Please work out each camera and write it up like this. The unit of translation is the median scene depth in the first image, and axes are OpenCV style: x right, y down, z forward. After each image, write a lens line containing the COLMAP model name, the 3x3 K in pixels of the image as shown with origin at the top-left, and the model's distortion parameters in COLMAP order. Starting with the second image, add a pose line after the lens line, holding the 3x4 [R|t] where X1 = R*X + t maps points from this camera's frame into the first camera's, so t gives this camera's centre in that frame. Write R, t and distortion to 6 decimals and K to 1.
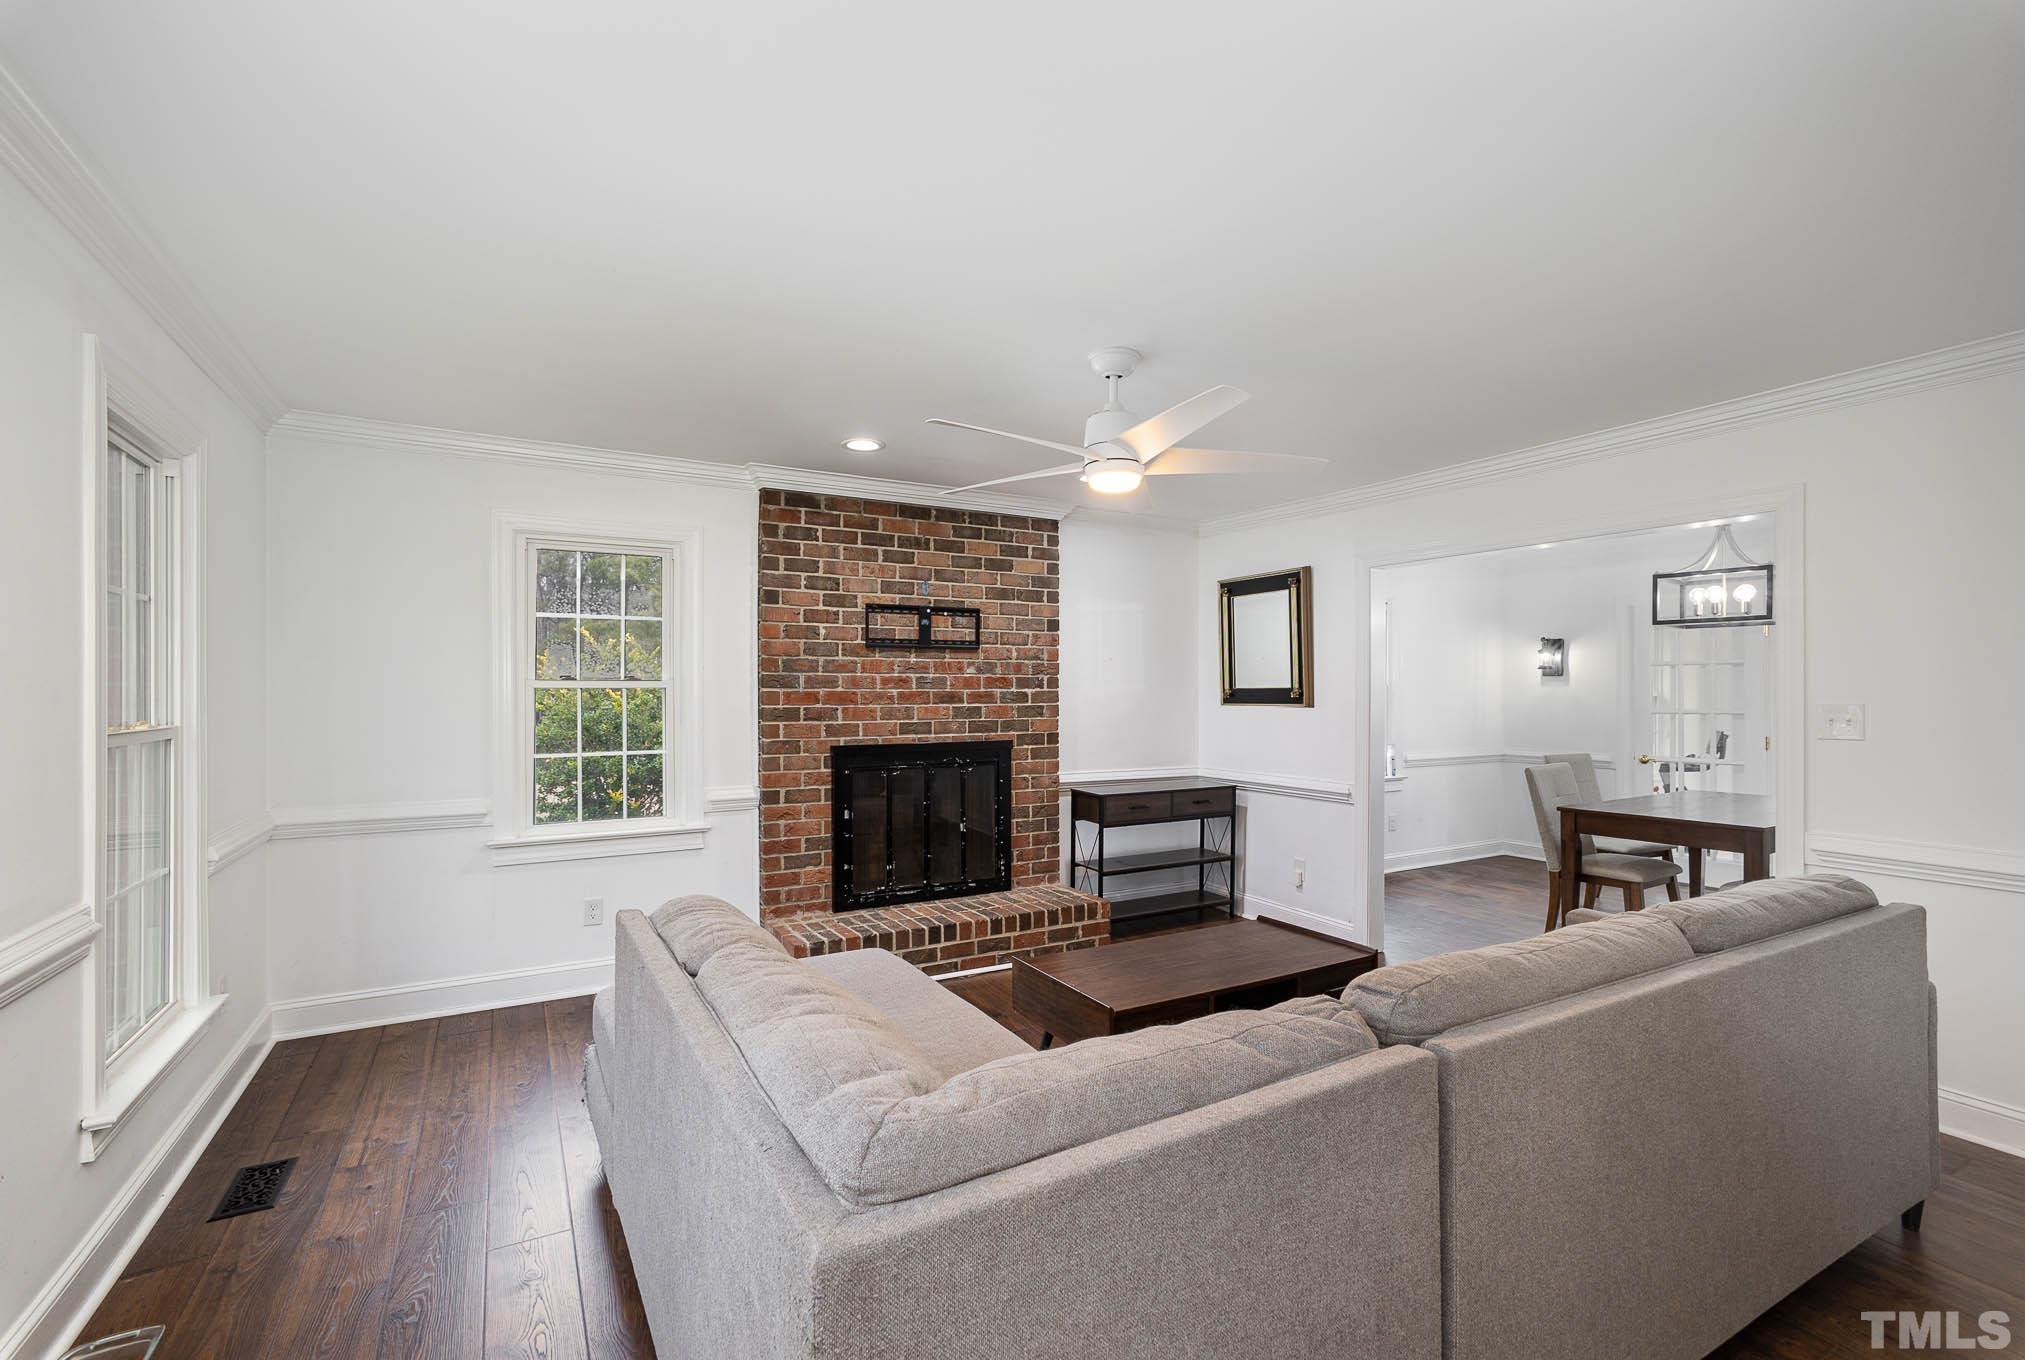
lens RADIAL K [[912.5, 0, 1013.9], [0, 912.5, 687.1], [0, 0, 1]] dist [-0.004178, -0.000065]
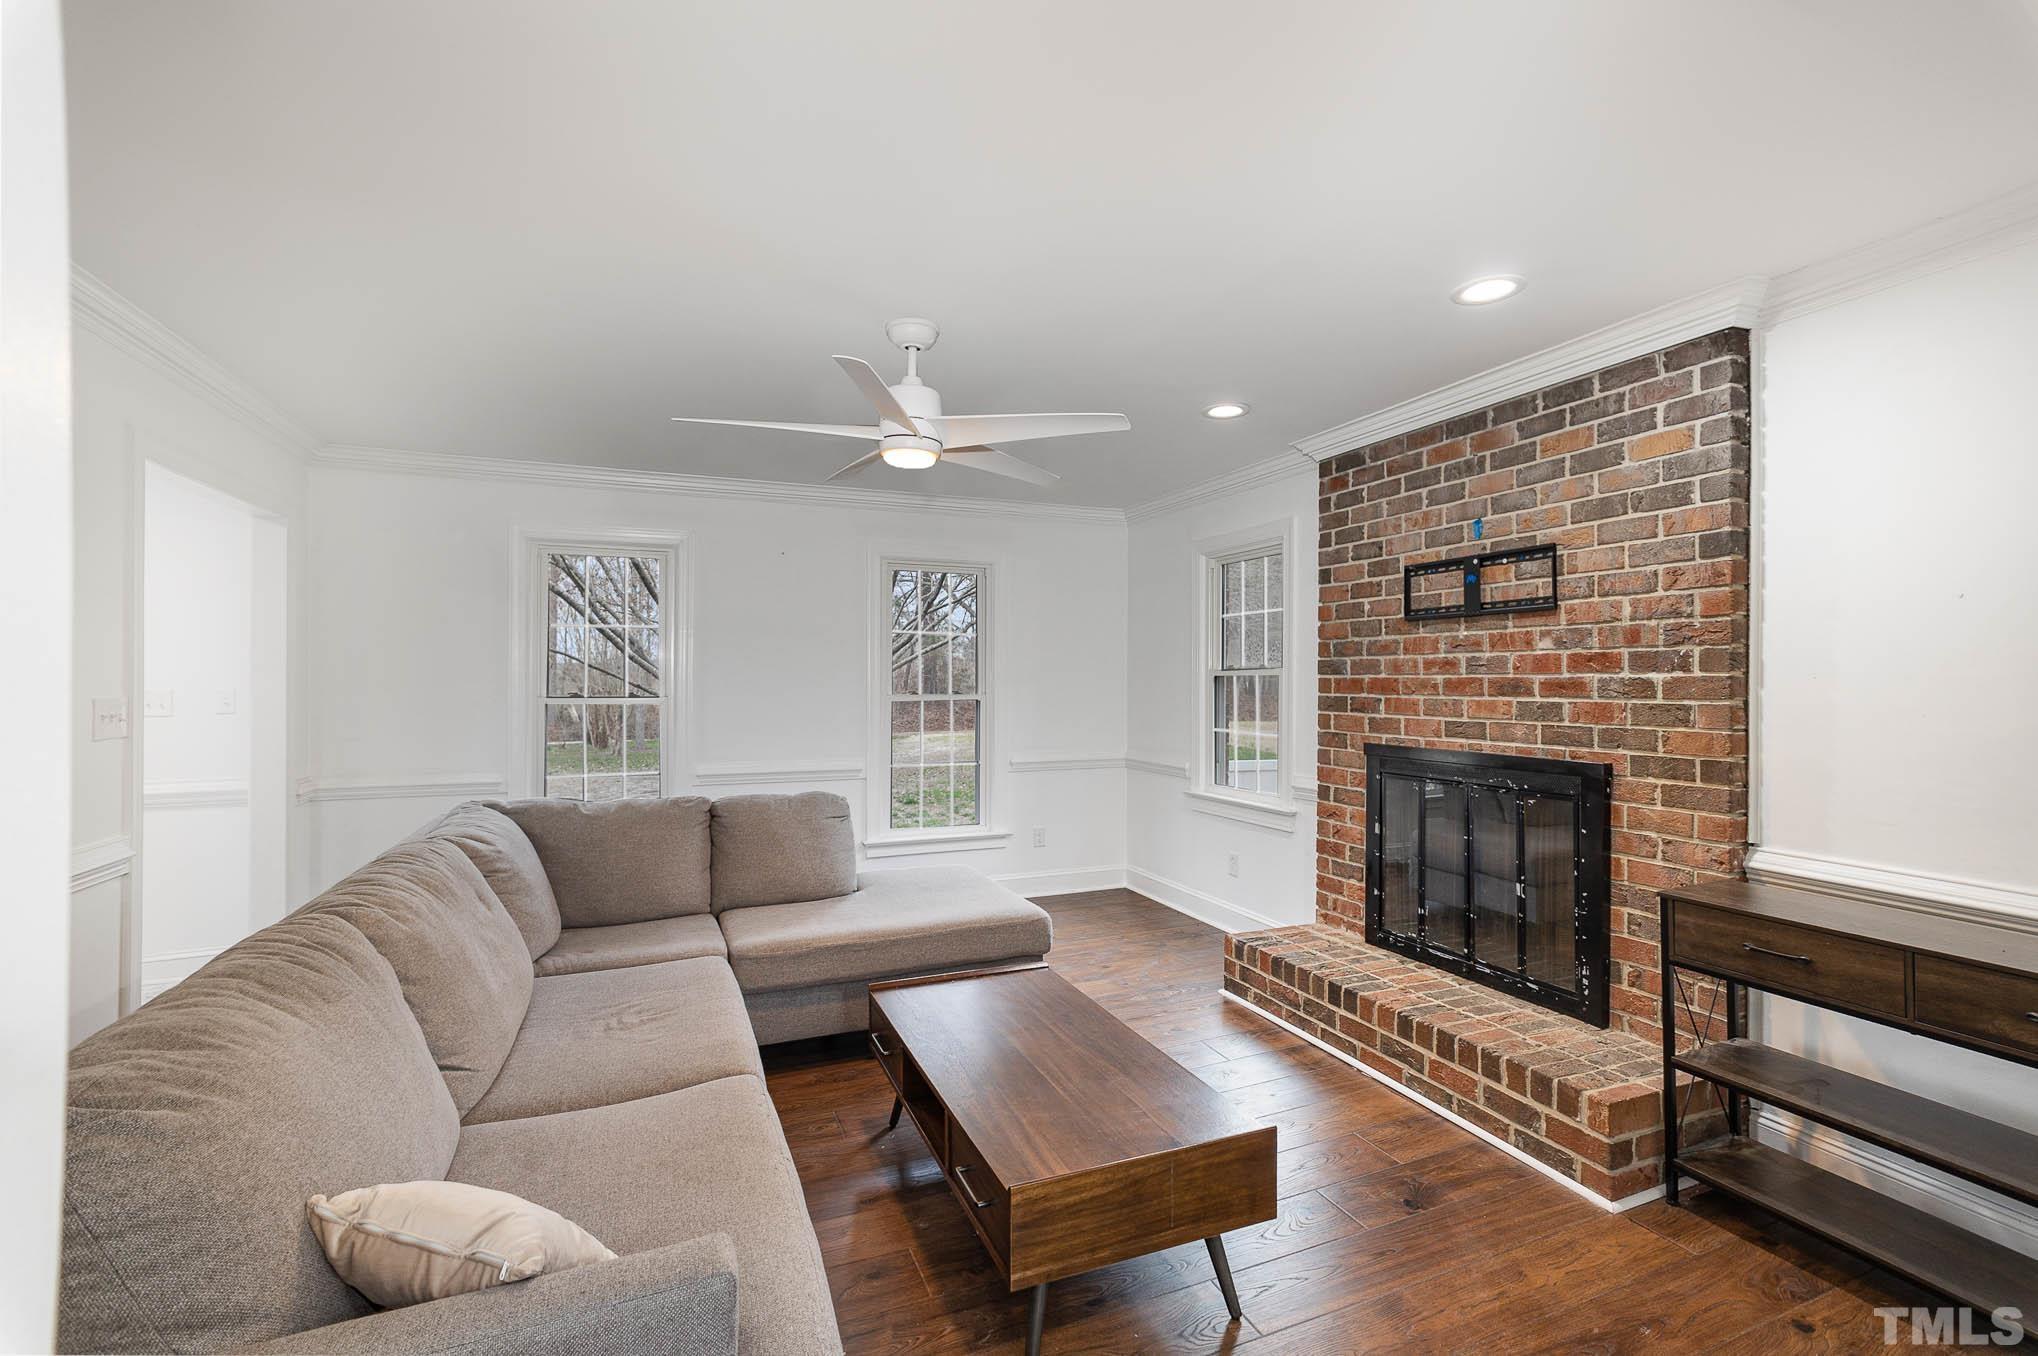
lens RADIAL K [[887.1, 0, 1020.1], [0, 887.1, 673.6], [0, 0, 1]] dist [0.000831, 0.000685]
pose [[-0.115150, -0.008106, -0.993315, 0.617147], [0.000985, 0.999965, -0.008274, 0.006691], [0.993348, -0.001931, -0.115138, 0.738199]]
